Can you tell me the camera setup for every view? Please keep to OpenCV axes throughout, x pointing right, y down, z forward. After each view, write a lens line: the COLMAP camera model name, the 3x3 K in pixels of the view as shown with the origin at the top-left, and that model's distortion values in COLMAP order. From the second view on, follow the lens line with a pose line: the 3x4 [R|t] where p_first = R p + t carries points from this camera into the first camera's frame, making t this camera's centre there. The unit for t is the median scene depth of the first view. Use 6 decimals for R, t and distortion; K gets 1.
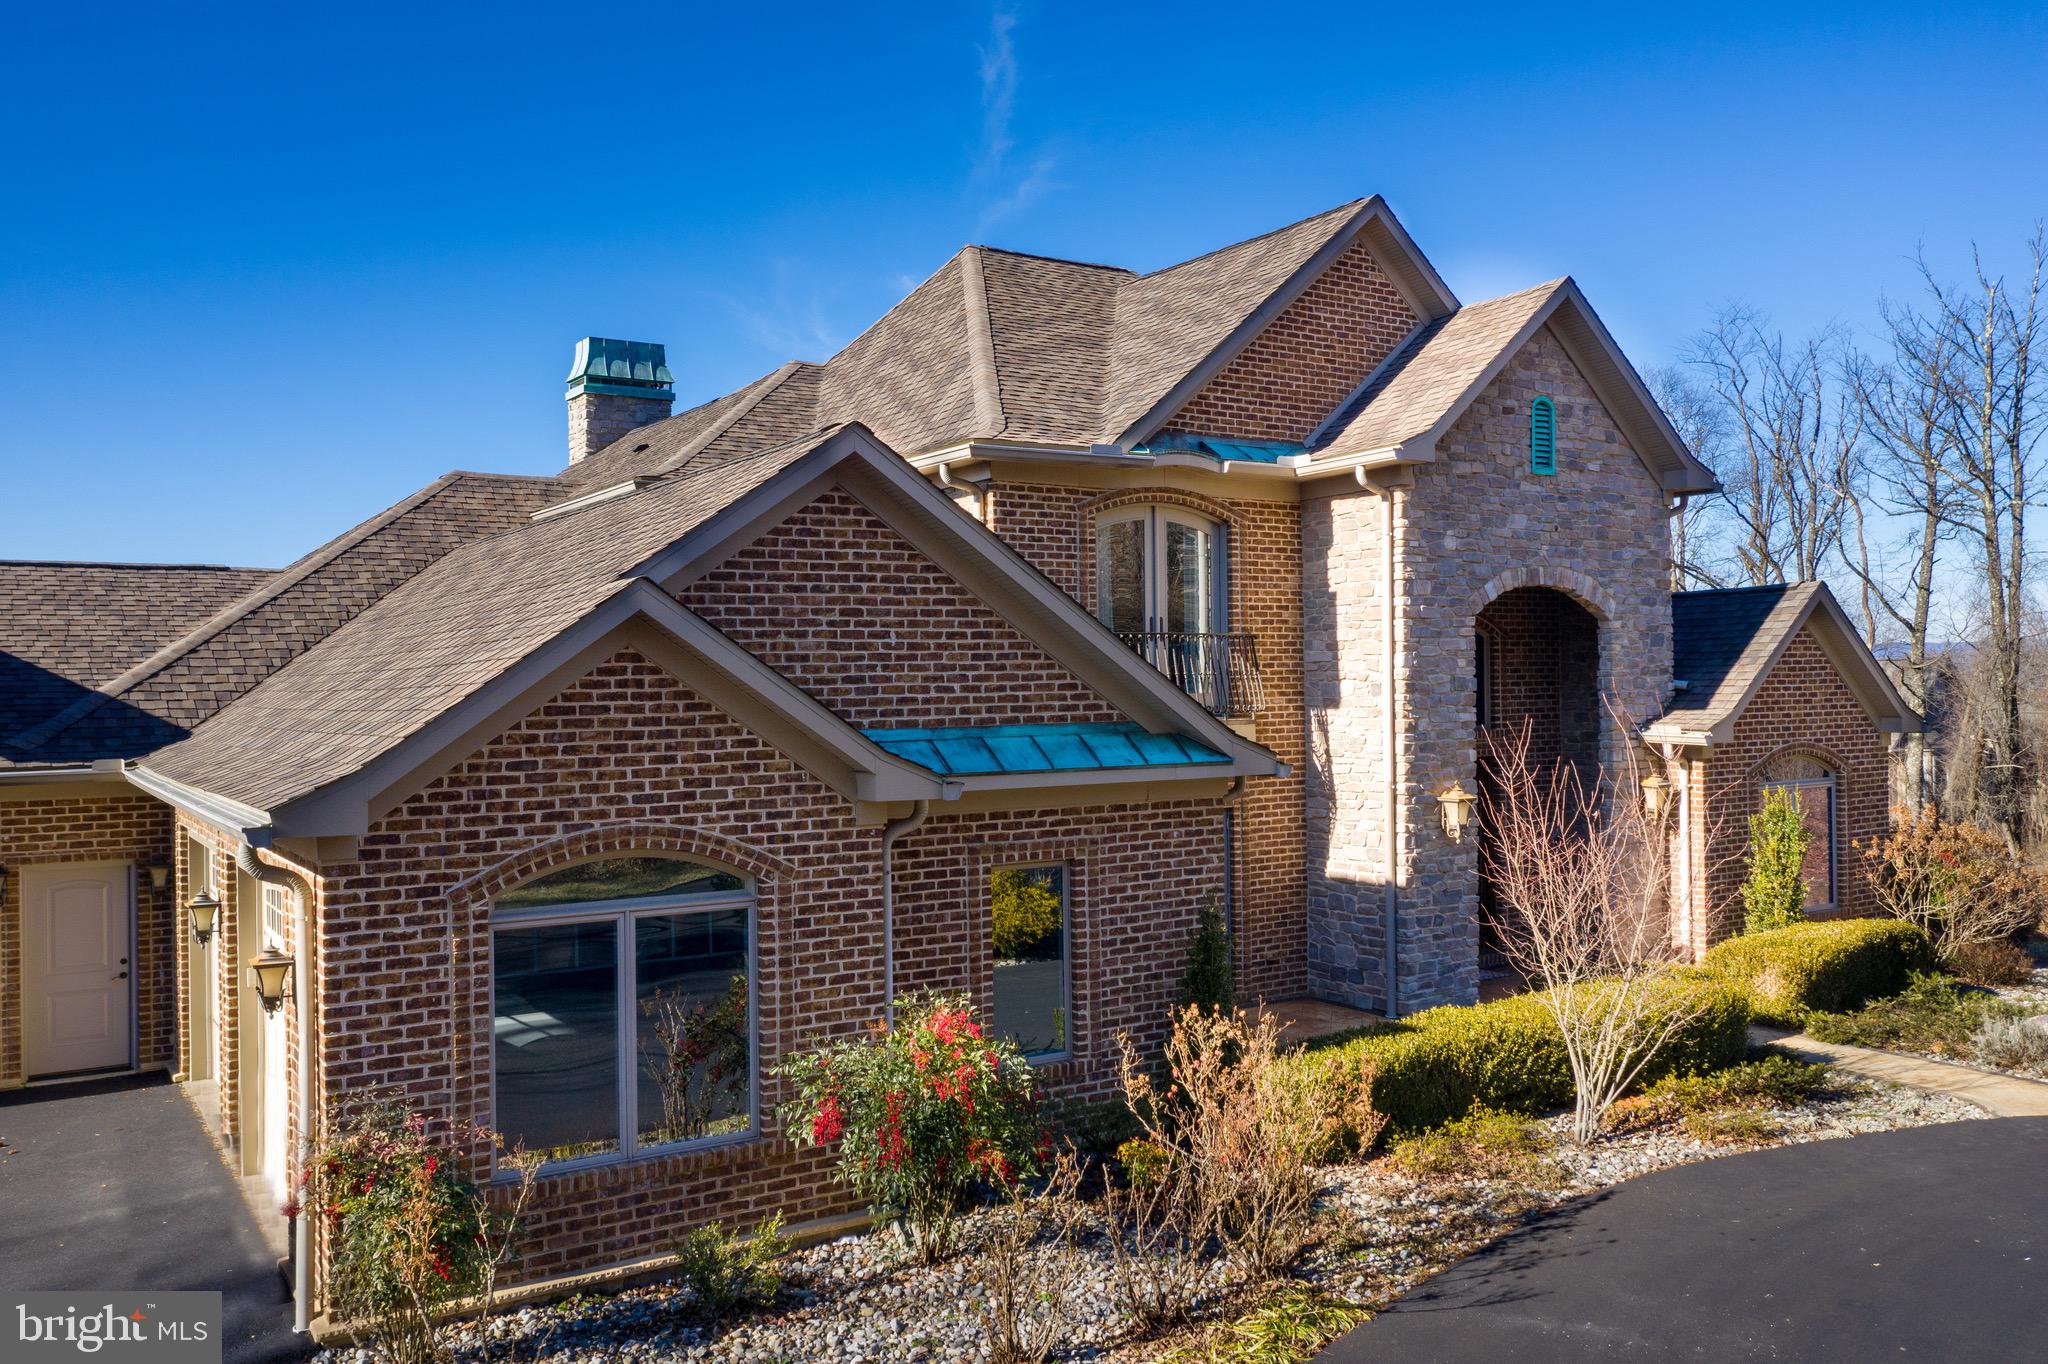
lens RADIAL K [[1631.1, 0, 1024.0], [0, 1631.1, 682.0], [0, 0, 1]] dist [-0.006697, 0.006737]
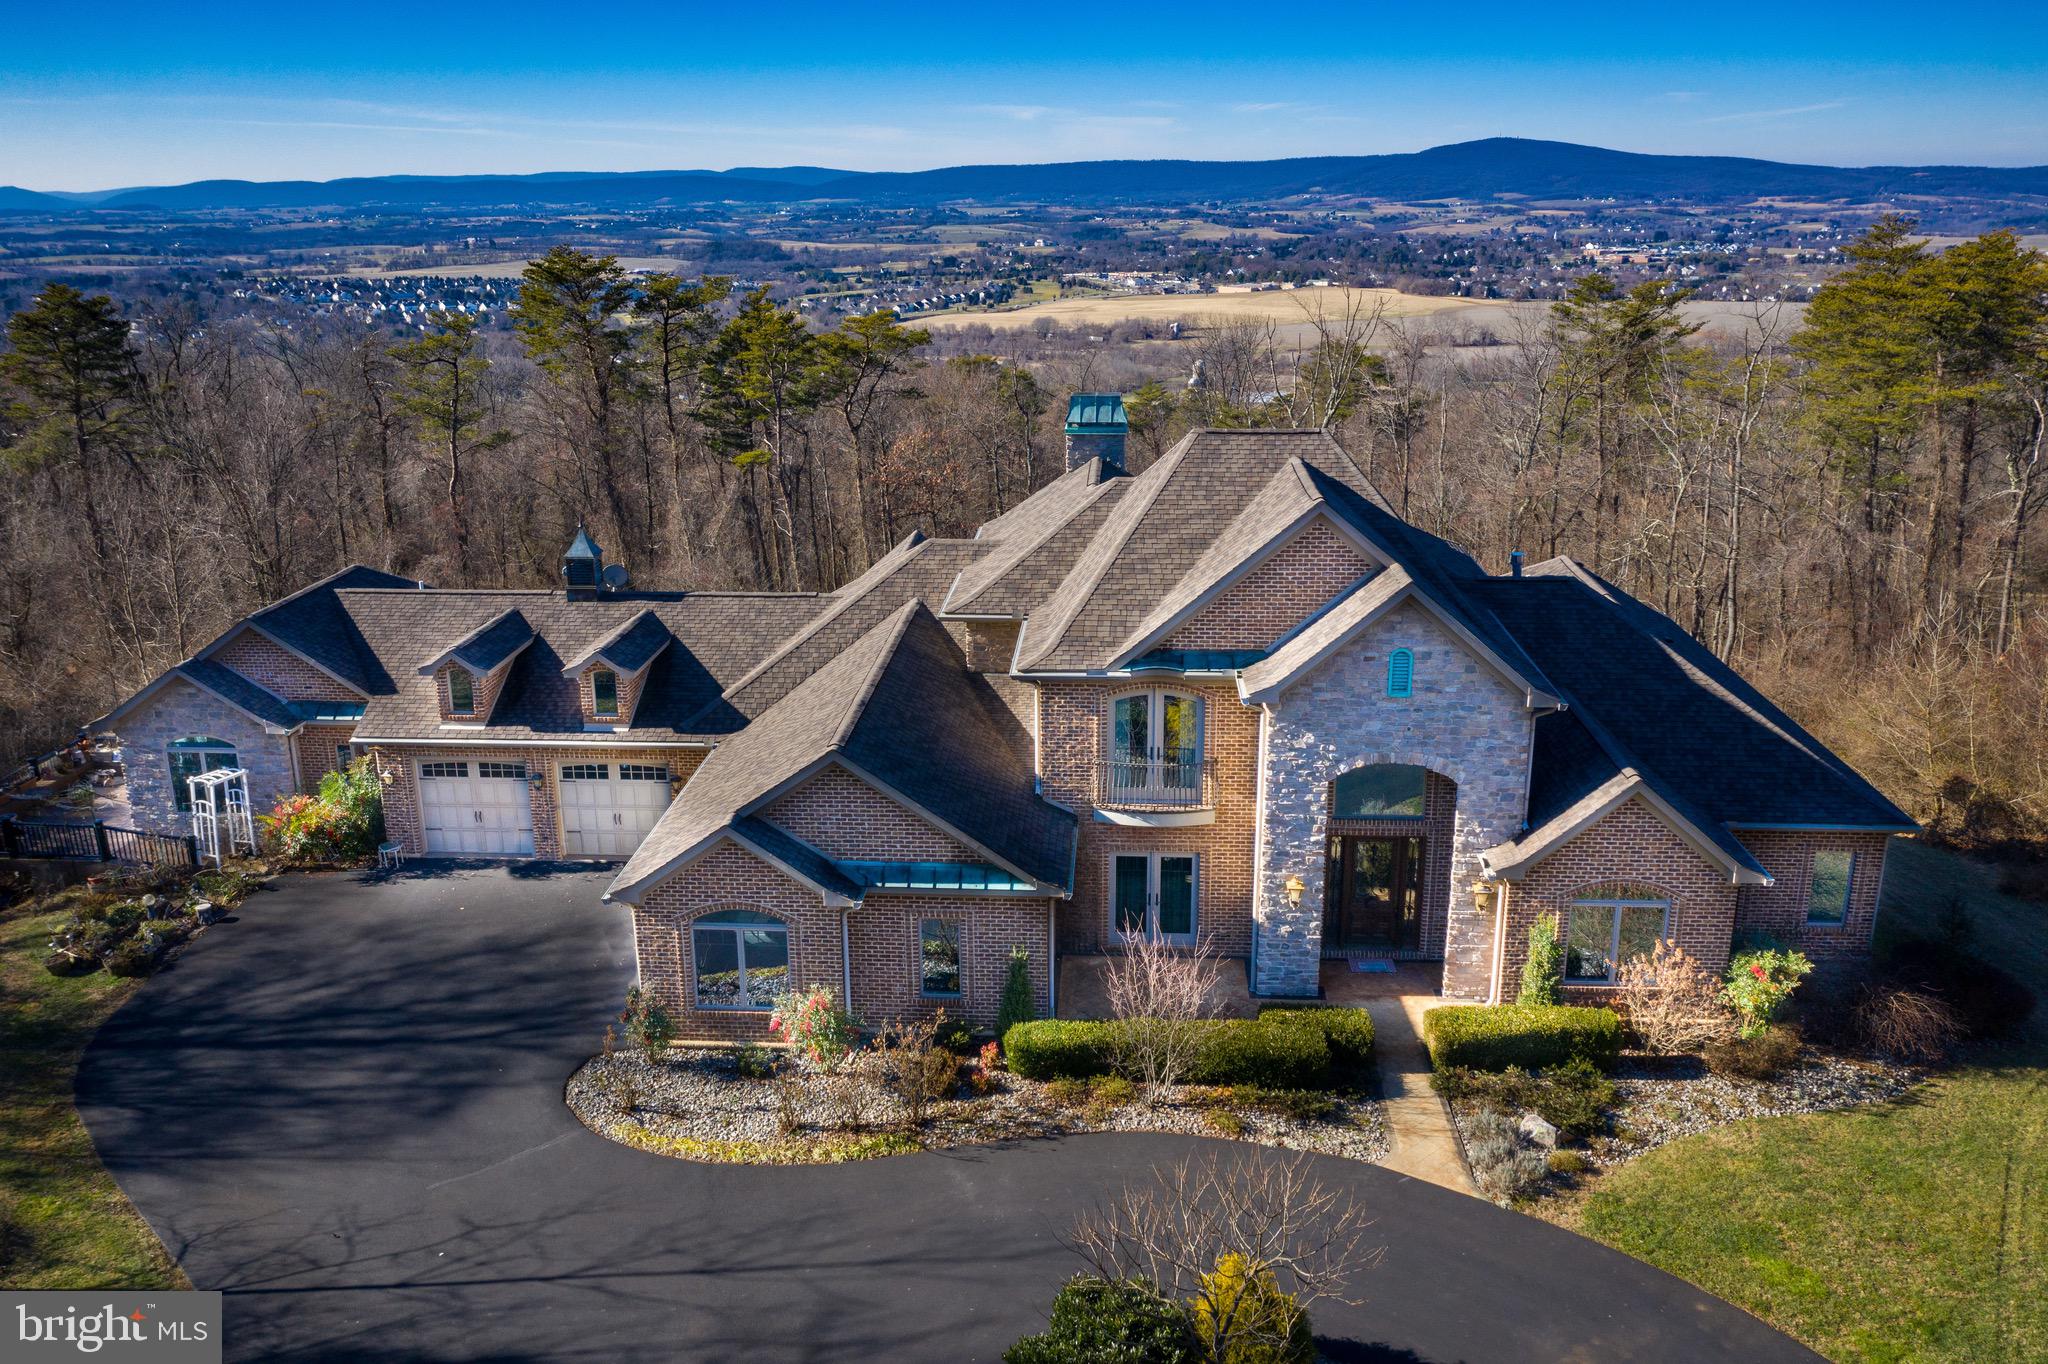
lens RADIAL K [[1631.1, 0, 1024.0], [0, 1631.1, 682.0], [0, 0, 1]] dist [-0.006697, 0.006737]
pose [[0.801028, 0.181652, -0.570401, 1.058574], [-0.001987, 0.953650, 0.300912, -0.702265], [0.598624, -0.239906, 0.764261, -0.463522]]
